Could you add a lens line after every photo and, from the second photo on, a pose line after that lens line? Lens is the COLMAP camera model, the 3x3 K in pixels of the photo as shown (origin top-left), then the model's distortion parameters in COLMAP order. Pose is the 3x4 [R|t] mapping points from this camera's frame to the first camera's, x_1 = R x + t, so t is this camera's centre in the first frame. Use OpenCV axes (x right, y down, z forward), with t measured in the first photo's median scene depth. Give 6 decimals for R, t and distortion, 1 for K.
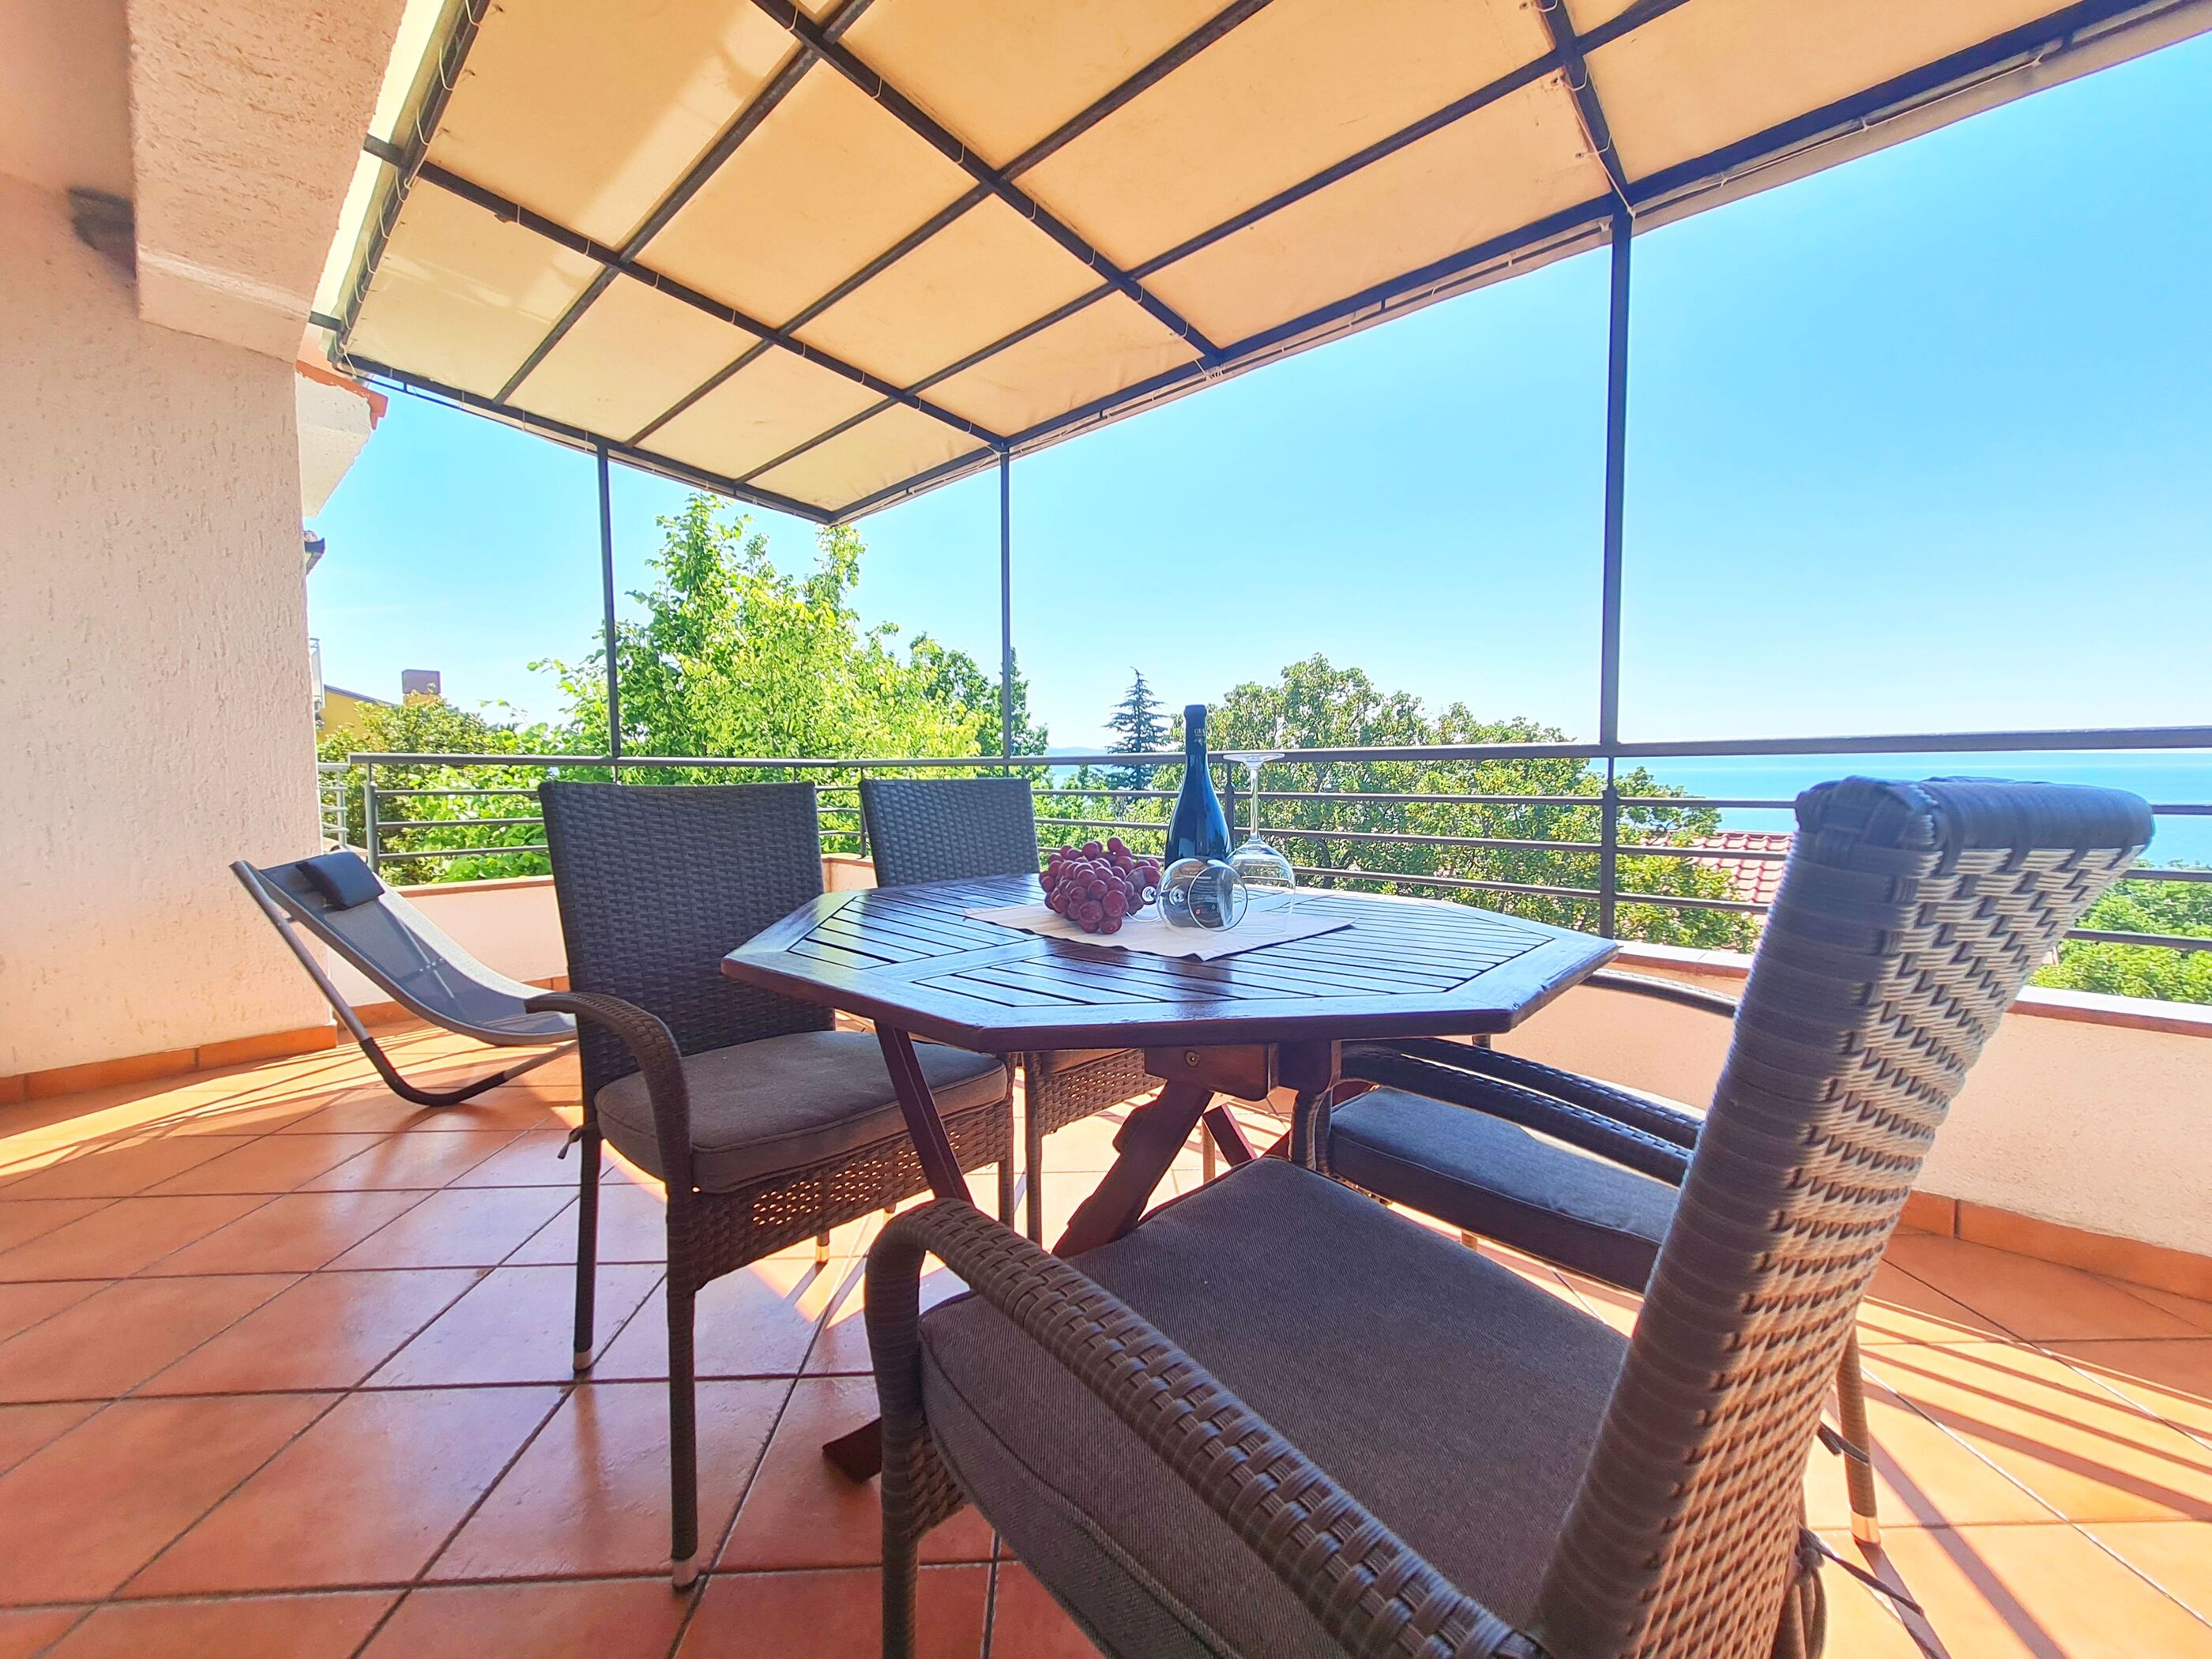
lens RADIAL K [[860.4, 0, 1110.6], [0, 860.4, 823.4], [0, 0, 1]] dist [0.005140, -0.000371]
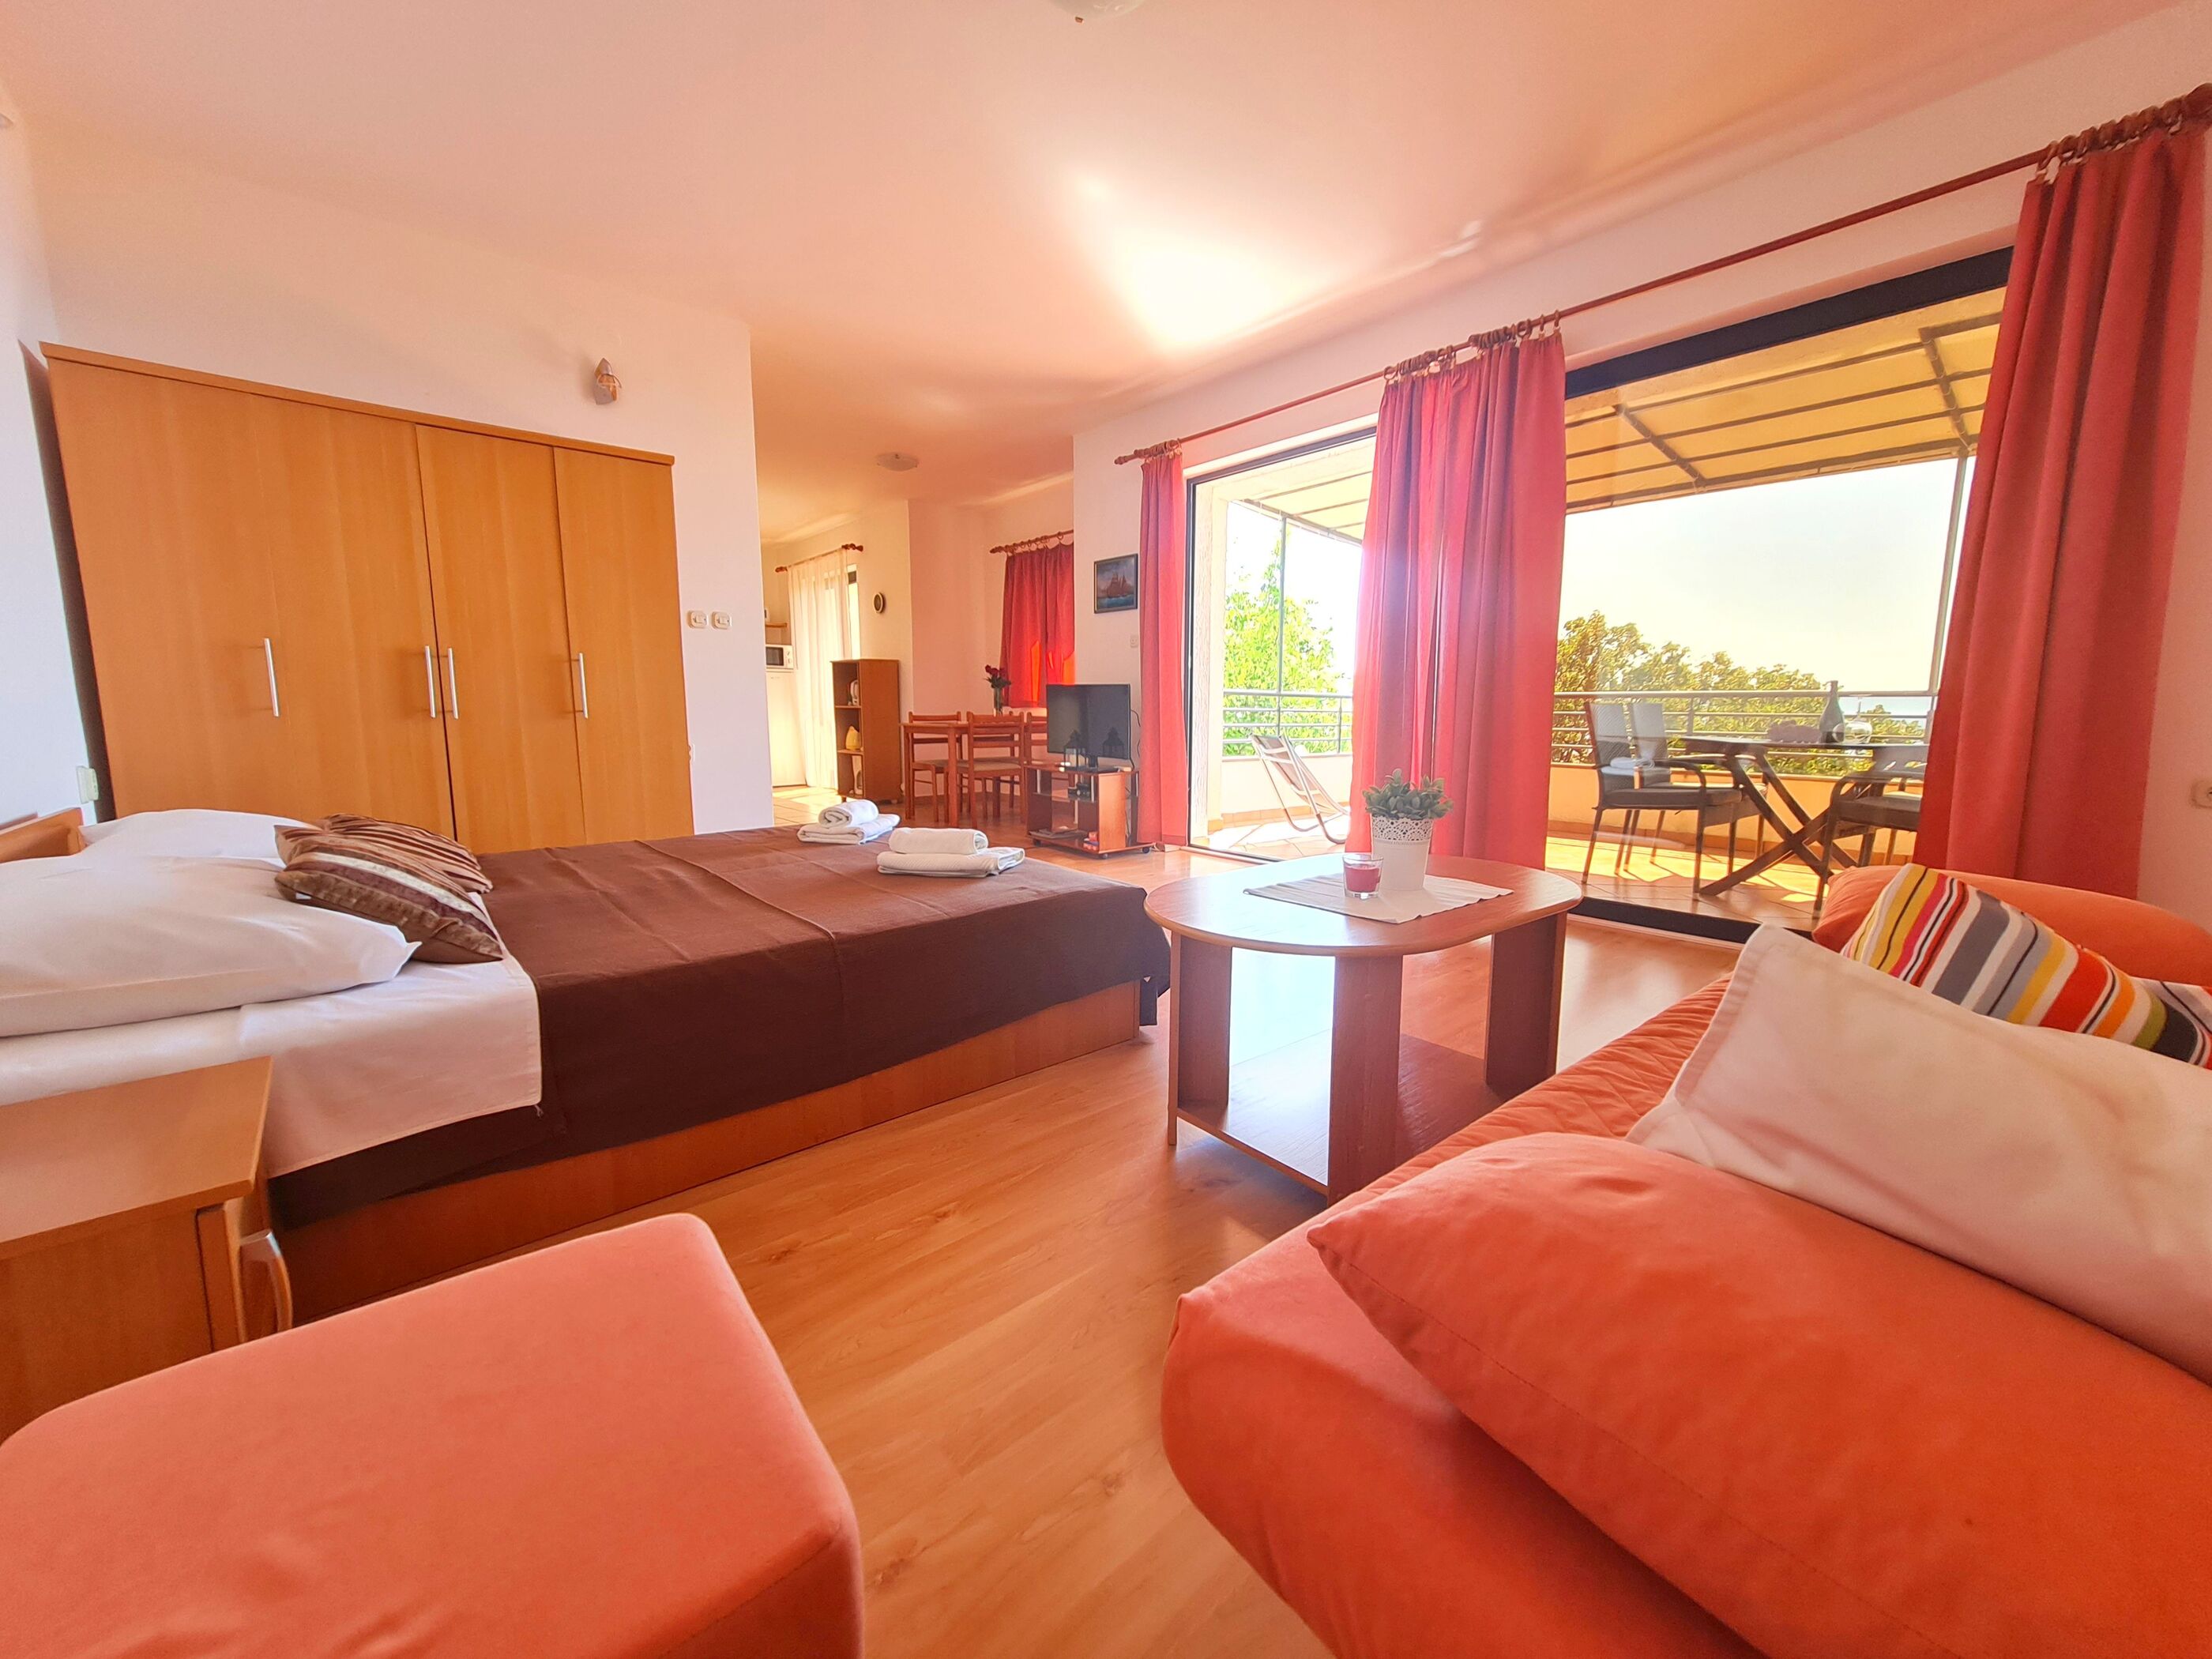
lens RADIAL K [[860.4, 0, 1100.3], [0, 860.4, 826.2], [0, 0, 1]] dist [0.005140, -0.000371]
pose [[0.990608, 0.030755, -0.133229, -0.317432], [-0.020029, 0.996504, 0.081110, 0.029863], [0.135257, -0.077680, 0.987761, -0.386735]]
